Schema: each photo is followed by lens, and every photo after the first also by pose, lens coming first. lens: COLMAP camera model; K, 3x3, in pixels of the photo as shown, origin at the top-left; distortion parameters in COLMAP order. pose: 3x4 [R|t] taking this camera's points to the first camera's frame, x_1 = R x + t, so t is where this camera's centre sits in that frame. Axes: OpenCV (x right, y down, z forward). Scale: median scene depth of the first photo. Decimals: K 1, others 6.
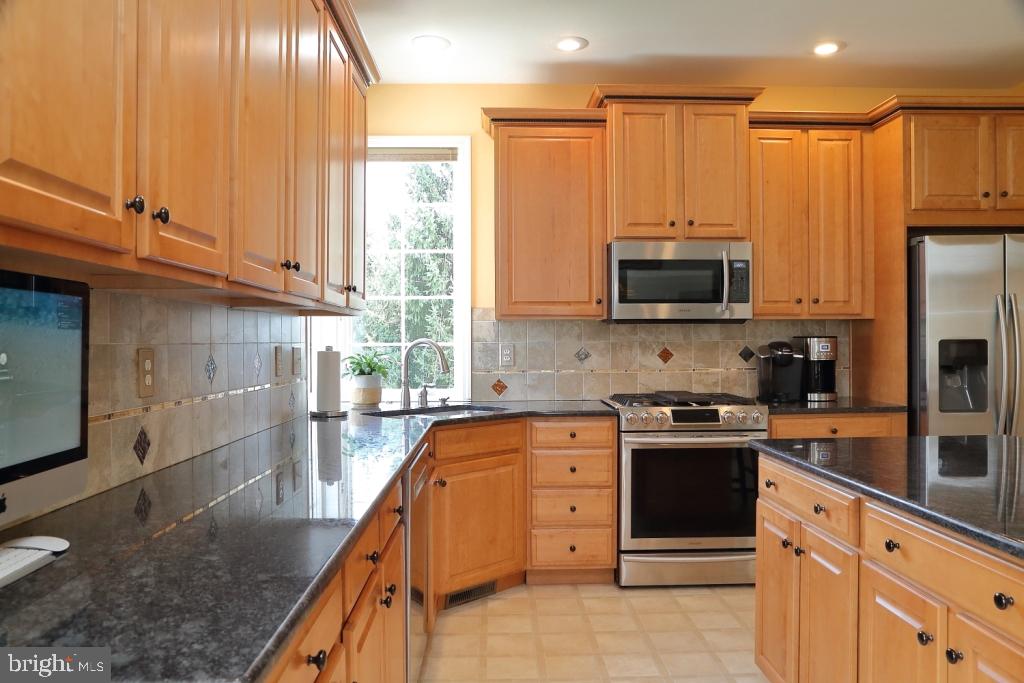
lens RADIAL K [[774.2, 0, 498.7], [0, 774.2, 343.7], [0, 0, 1]] dist [-0.104700, 0.085432]
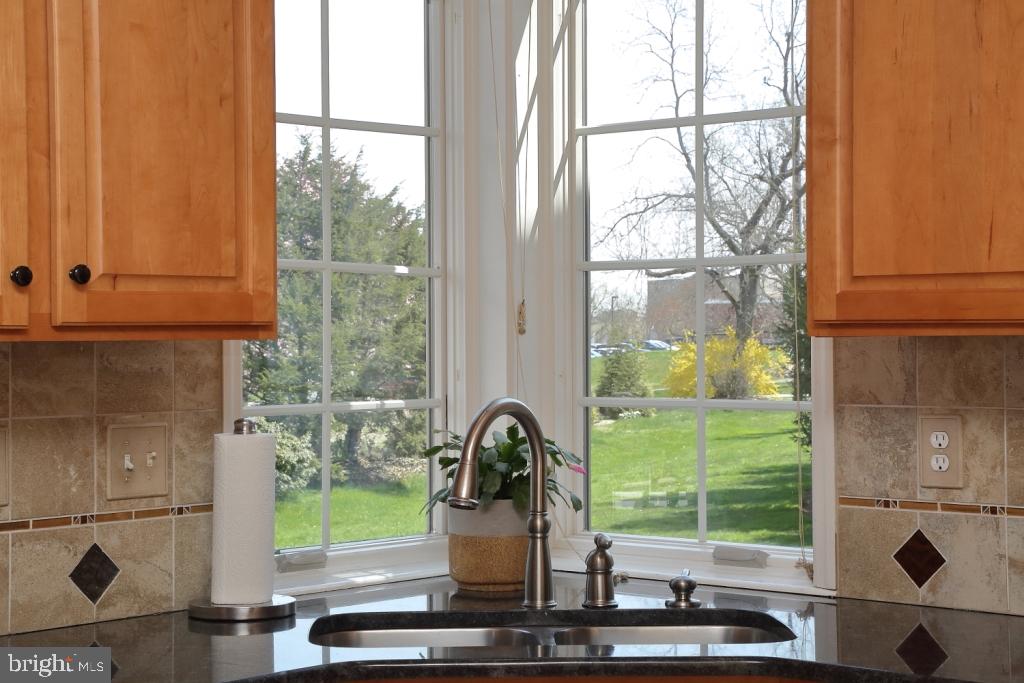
lens RADIAL K [[2109.5, 0, 512.0], [0, 2109.5, 341.5], [0, 0, 1]] dist [0.345816, 0.064060]
pose [[0.736706, 0.001267, -0.676212, 0.488838], [0.001855, 0.999991, 0.003894, -0.033797], [0.676211, -0.004123, 0.736696, 0.318227]]
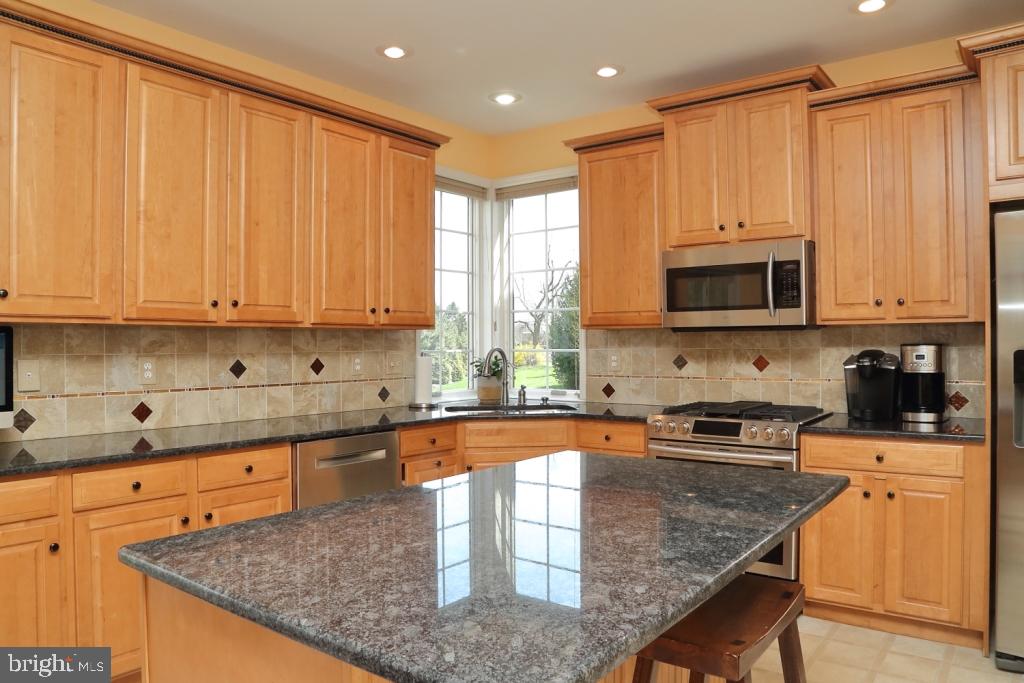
lens RADIAL K [[707.1, 0, 509.9], [0, 707.1, 345.3], [0, 0, 1]] dist [-0.117279, 0.065711]
pose [[0.783909, 0.001092, -0.620875, 0.562362], [0.001140, 0.999994, 0.003199, -0.011702], [0.620875, -0.003216, 0.783903, 0.148713]]
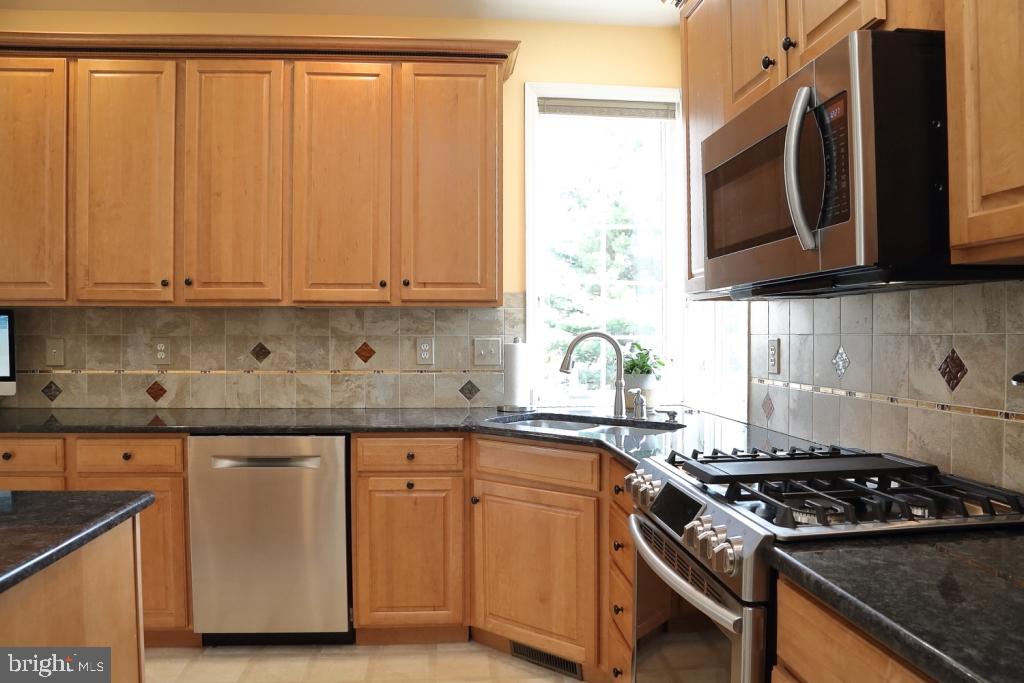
lens RADIAL K [[728.4, 0, 512.0], [0, 728.4, 341.5], [0, 0, 1]] dist [-0.128891, 0.073425]
pose [[0.084811, 0.012783, -0.996315, 0.615523], [-0.001837, 0.999918, 0.012673, -0.003961], [0.996395, 0.000755, 0.084827, 0.823982]]
